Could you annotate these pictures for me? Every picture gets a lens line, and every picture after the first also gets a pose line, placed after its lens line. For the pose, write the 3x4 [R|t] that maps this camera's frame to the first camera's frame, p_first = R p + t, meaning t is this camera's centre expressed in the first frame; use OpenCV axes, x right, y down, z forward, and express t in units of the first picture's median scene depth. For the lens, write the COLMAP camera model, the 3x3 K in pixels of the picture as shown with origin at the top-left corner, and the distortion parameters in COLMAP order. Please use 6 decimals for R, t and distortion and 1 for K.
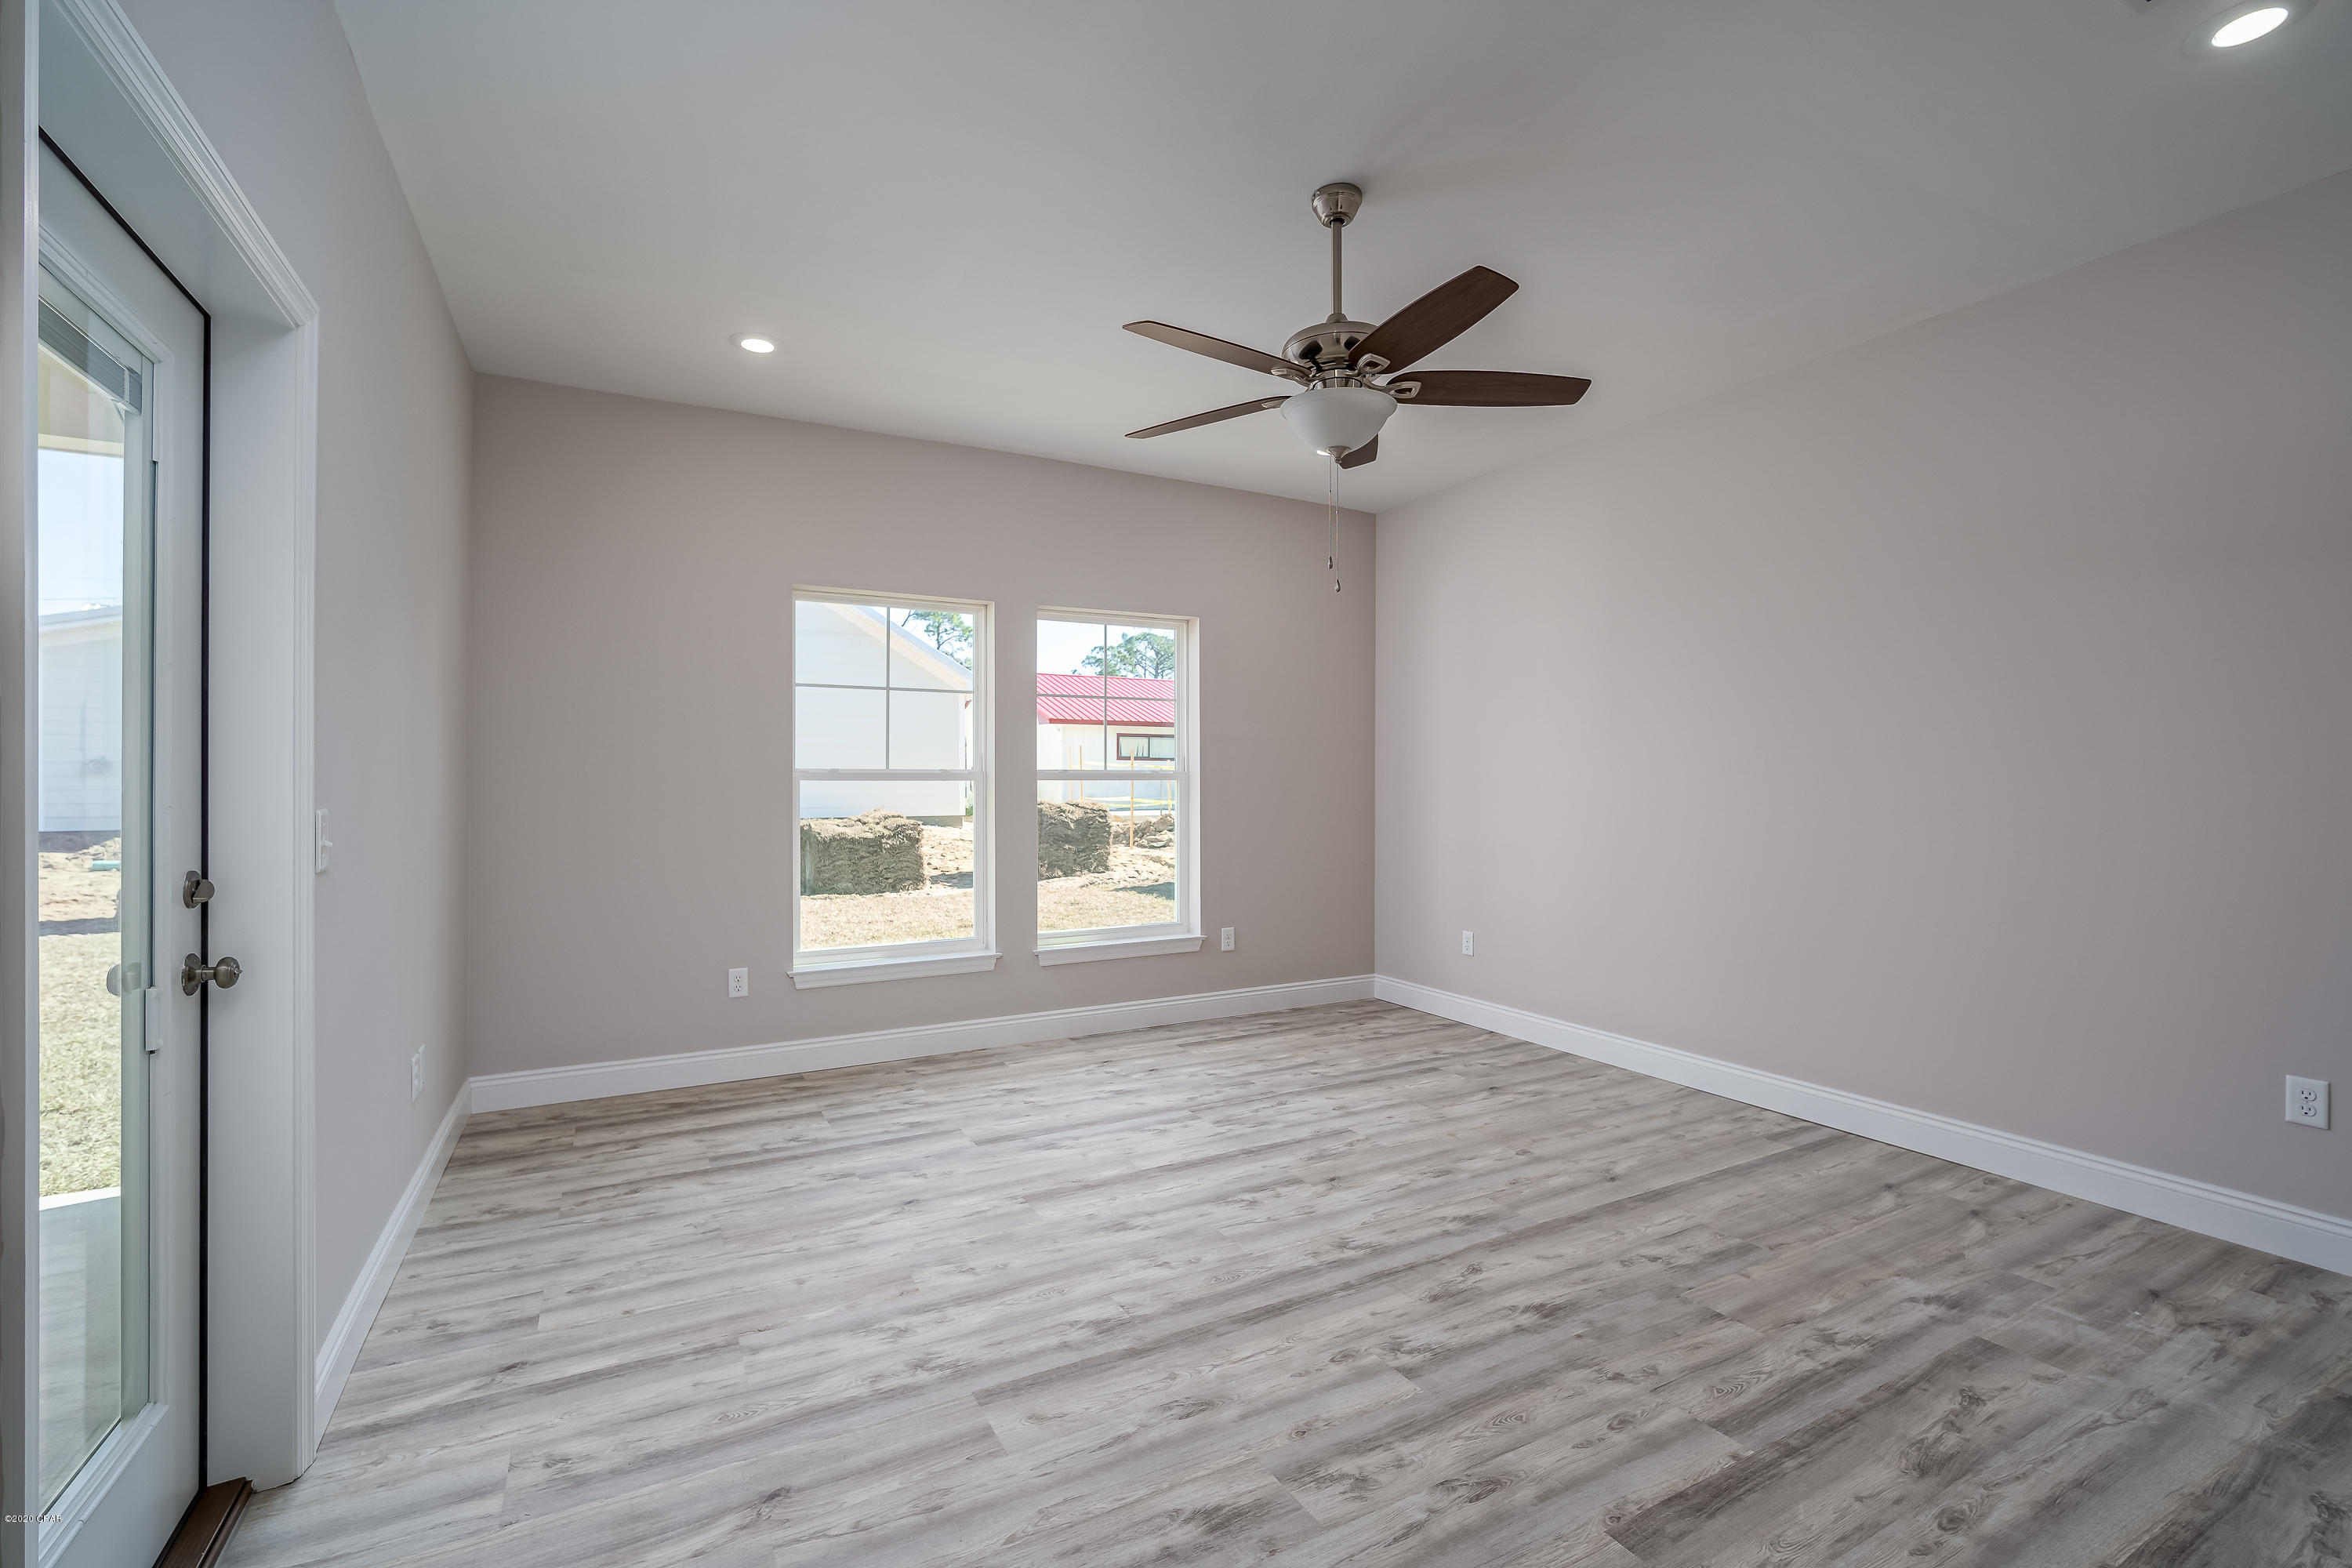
lens RADIAL K [[1023.8, 0, 1195.1], [0, 1023.8, 794.2], [0, 0, 1]] dist [-0.016388, 0.001636]
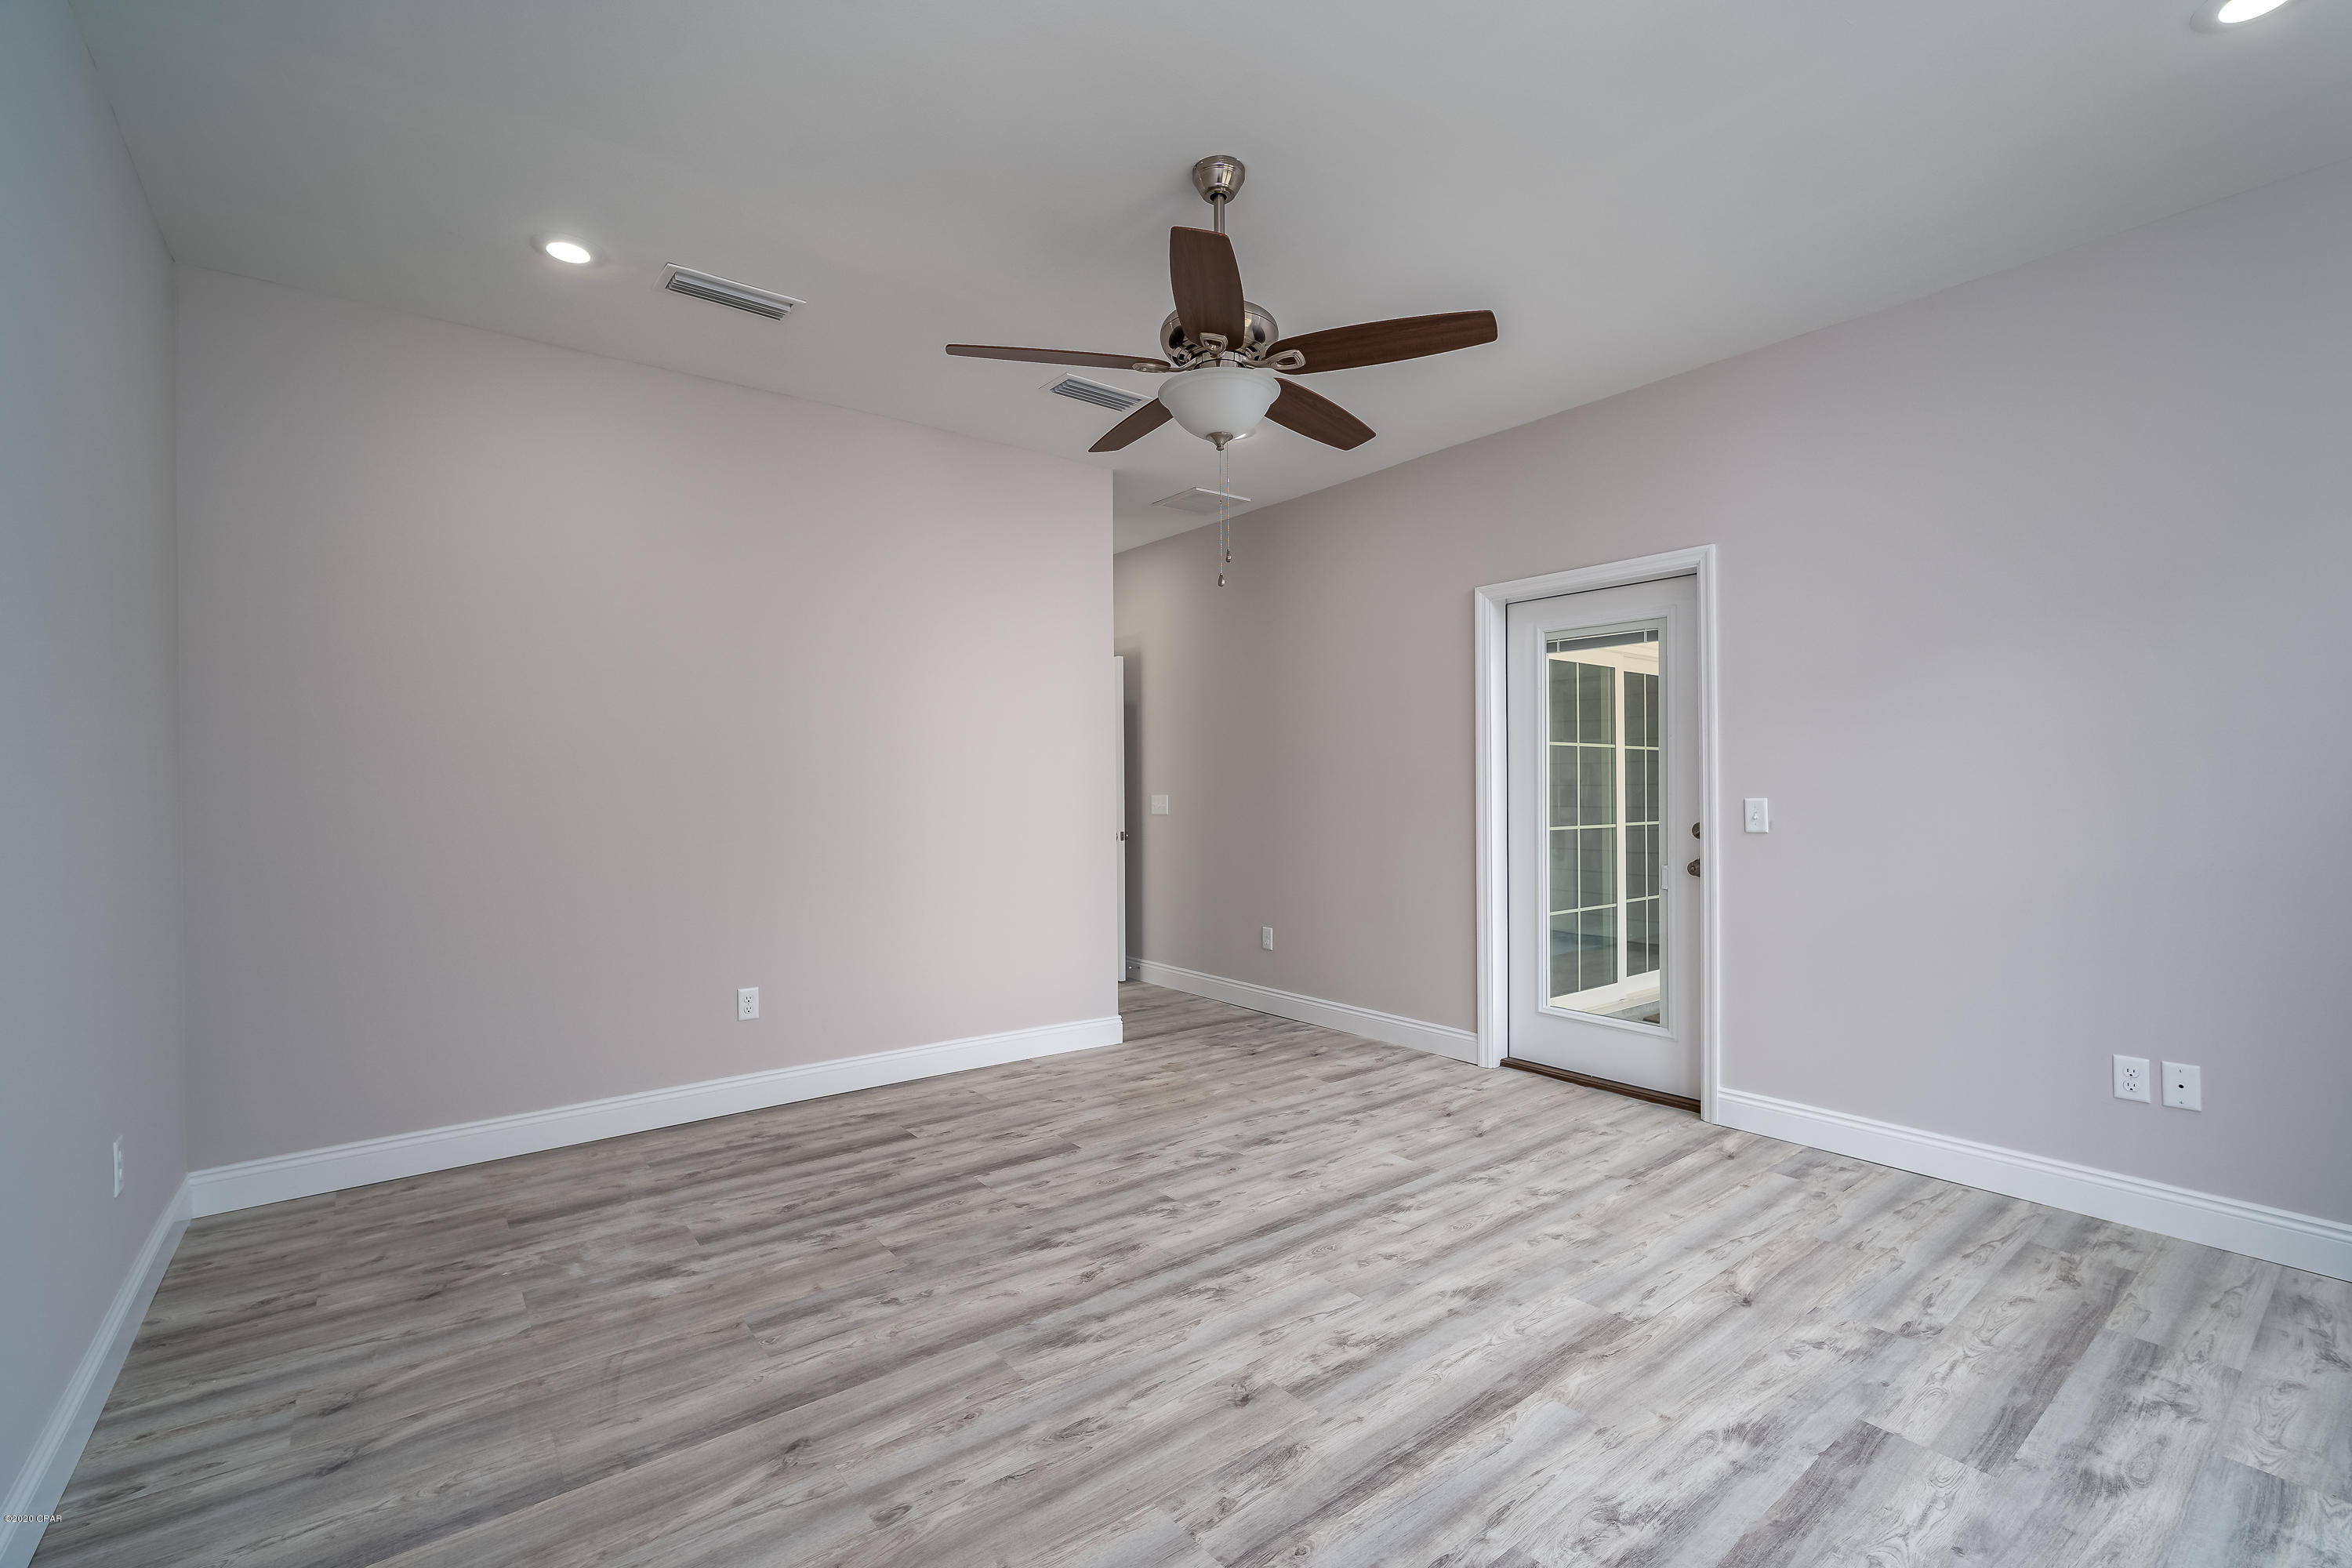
lens RADIAL K [[1023.8, 0, 1173.1], [0, 1023.8, 784.2], [0, 0, 1]] dist [-0.016388, 0.001636]
pose [[-0.989762, 0.005708, -0.142616, 0.343997], [0.004121, 0.999926, 0.011418, -0.029444], [0.142671, 0.010714, -0.989712, 2.073816]]
